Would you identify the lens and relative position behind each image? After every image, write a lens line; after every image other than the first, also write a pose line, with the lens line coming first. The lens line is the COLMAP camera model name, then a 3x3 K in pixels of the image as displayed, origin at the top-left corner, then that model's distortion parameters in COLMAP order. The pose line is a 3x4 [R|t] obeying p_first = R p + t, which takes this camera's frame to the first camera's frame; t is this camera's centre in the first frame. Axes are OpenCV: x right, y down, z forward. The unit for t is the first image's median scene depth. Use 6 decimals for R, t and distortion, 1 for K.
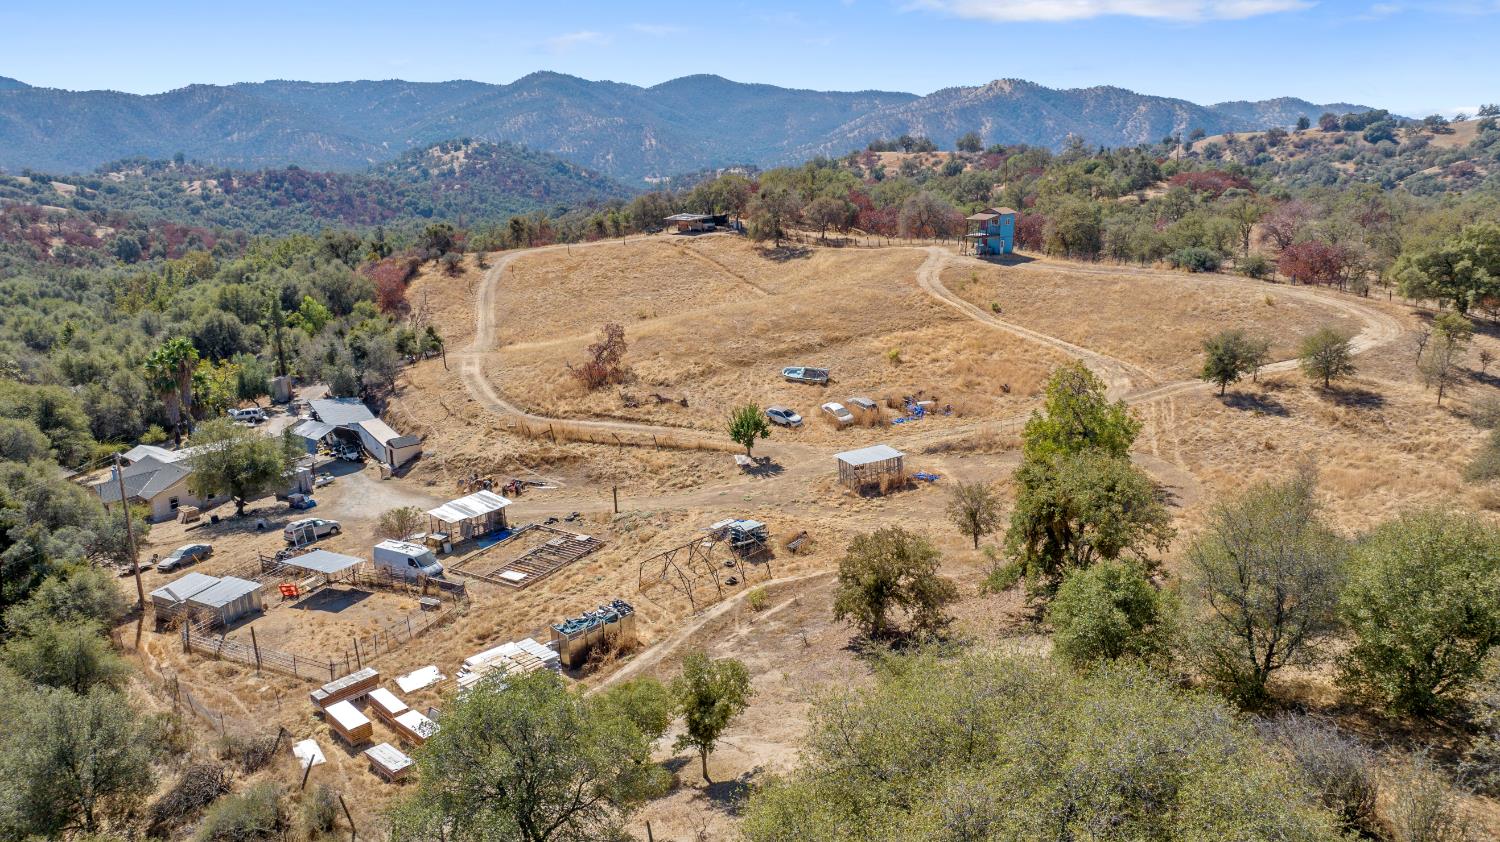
lens RADIAL K [[1060.9, 0, 759.8], [0, 1060.9, 425.1], [0, 0, 1]] dist [-0.053395, 0.069358]
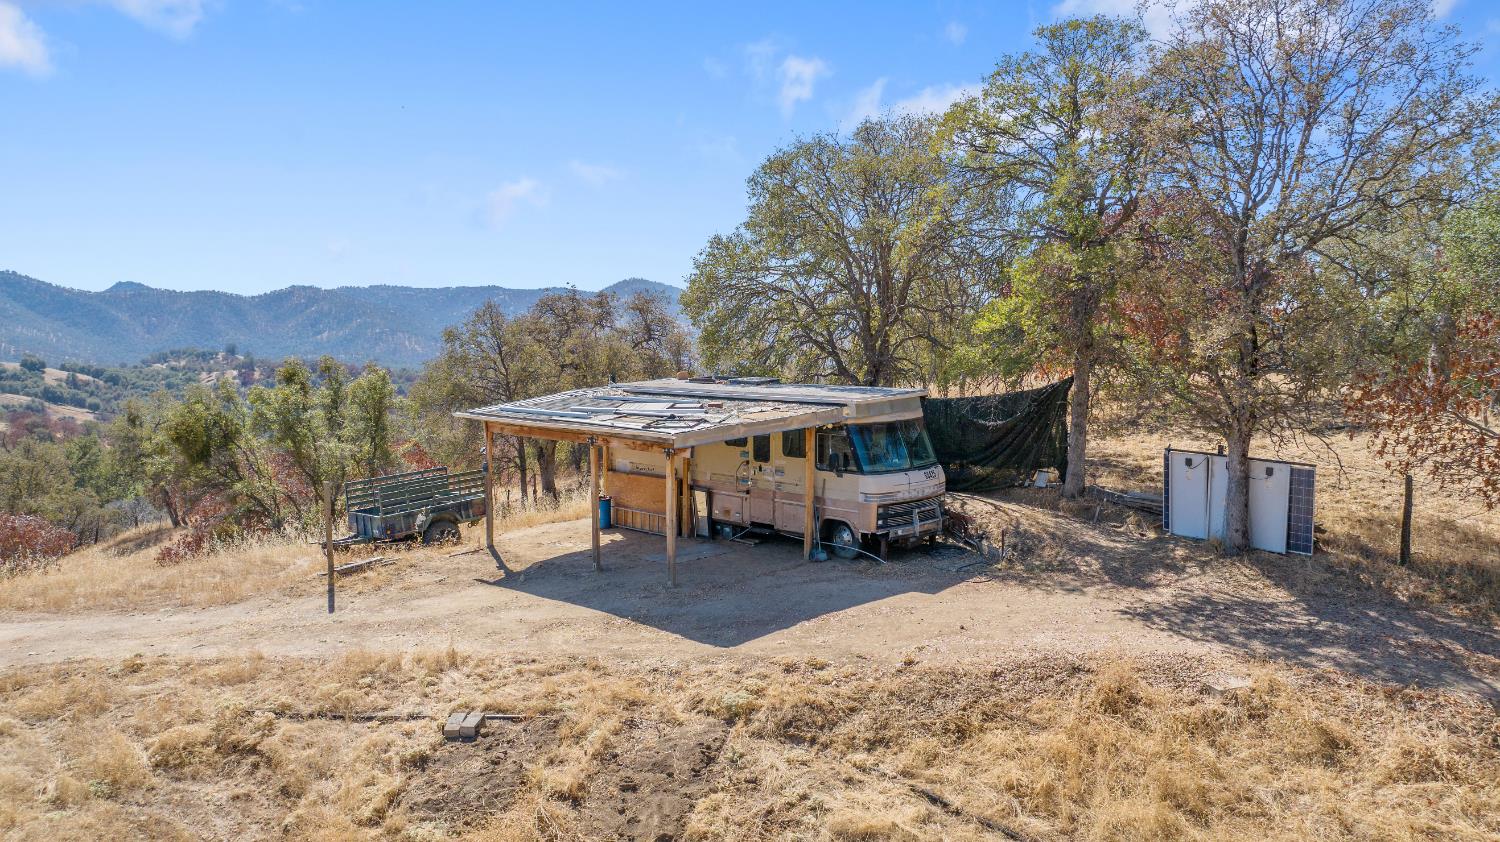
lens RADIAL K [[1060.9, 0, 753.0], [0, 1060.9, 421.1], [0, 0, 1]] dist [-0.053395, 0.069358]
pose [[0.996068, 0.018978, -0.086531, -0.010616], [-0.035600, 0.980192, -0.194822, -0.035662], [0.081120, 0.197137, 0.977014, 0.182914]]
